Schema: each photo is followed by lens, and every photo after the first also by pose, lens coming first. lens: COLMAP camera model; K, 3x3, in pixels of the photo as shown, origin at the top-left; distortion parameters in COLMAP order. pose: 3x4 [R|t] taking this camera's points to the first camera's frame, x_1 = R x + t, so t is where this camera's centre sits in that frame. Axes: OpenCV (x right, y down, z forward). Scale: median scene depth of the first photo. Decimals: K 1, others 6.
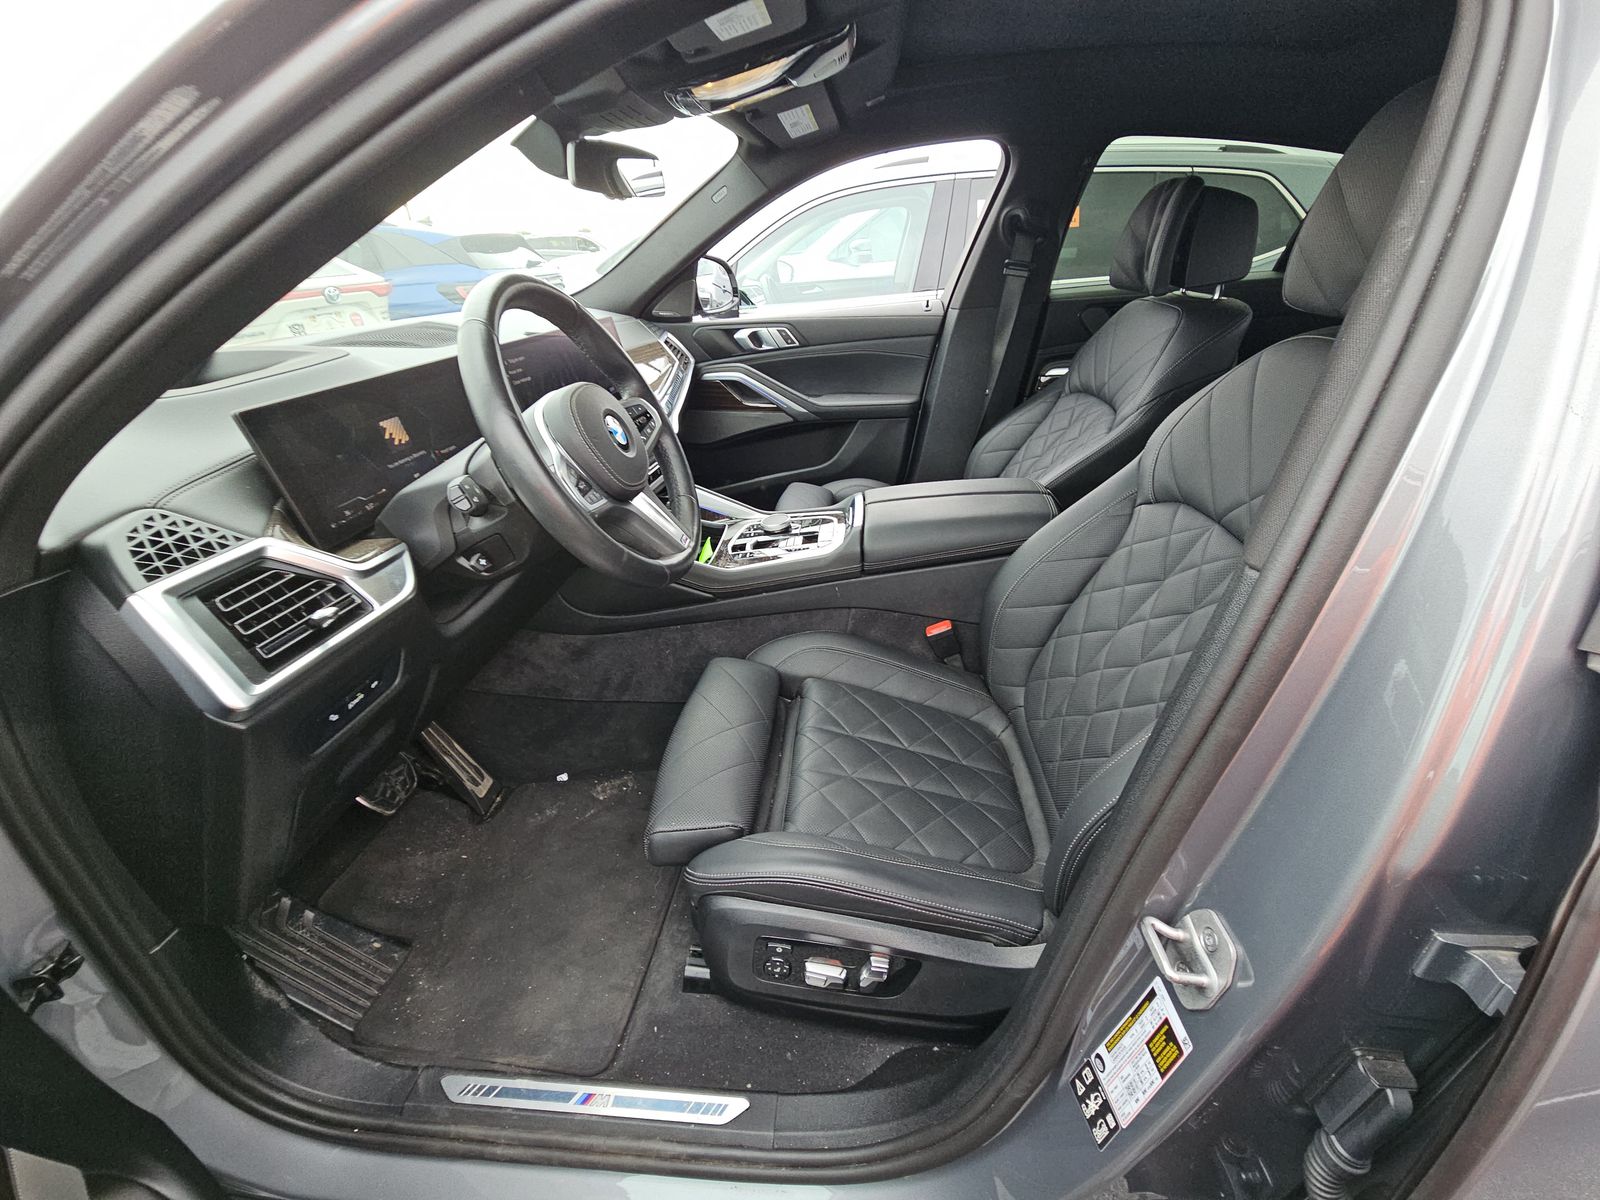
lens RADIAL K [[644.3, 0, 798.1], [0, 644.3, 598.8], [0, 0, 1]] dist [-0.000190, -0.000290]
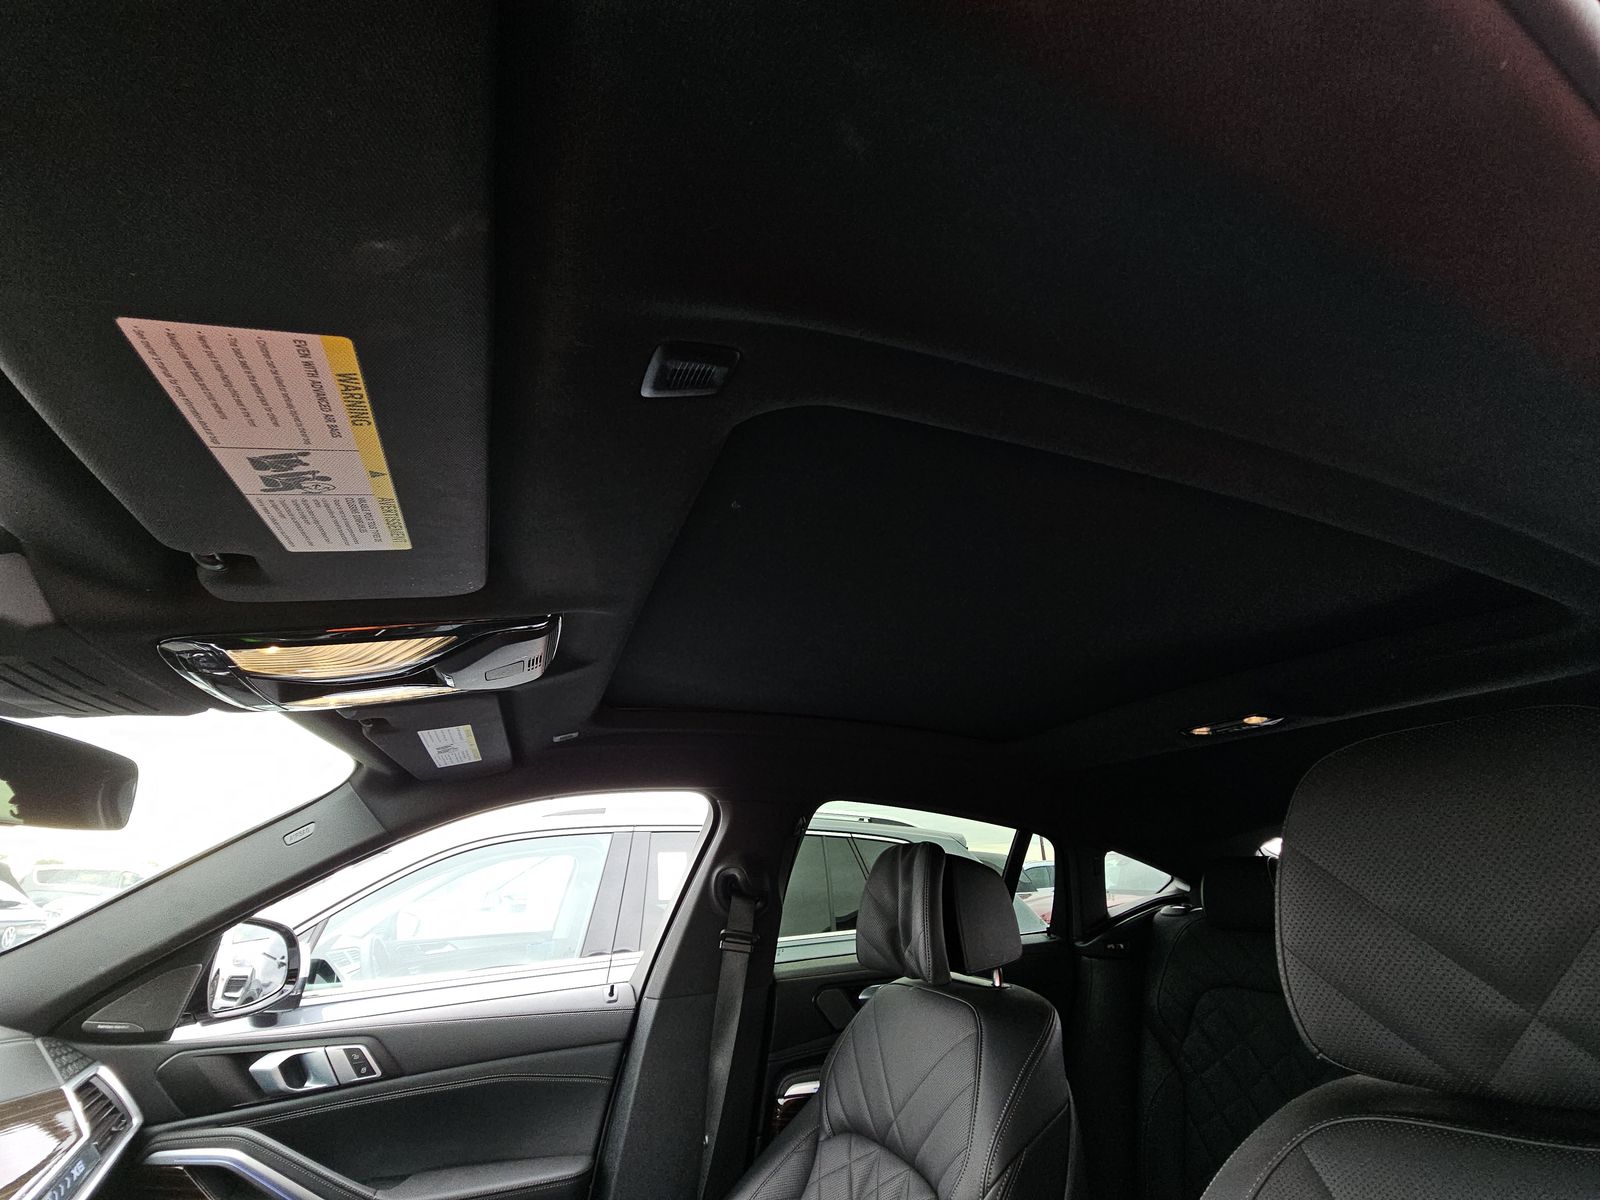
lens RADIAL K [[644.3, 0, 800.3], [0, 644.3, 598.8], [0, 0, 1]] dist [-0.000190, -0.000290]
pose [[0.891179, 0.202316, 0.406039, 0.016953], [0.203363, 0.621910, -0.756222, -0.170847], [-0.405516, 0.756502, 0.513090, 0.269894]]
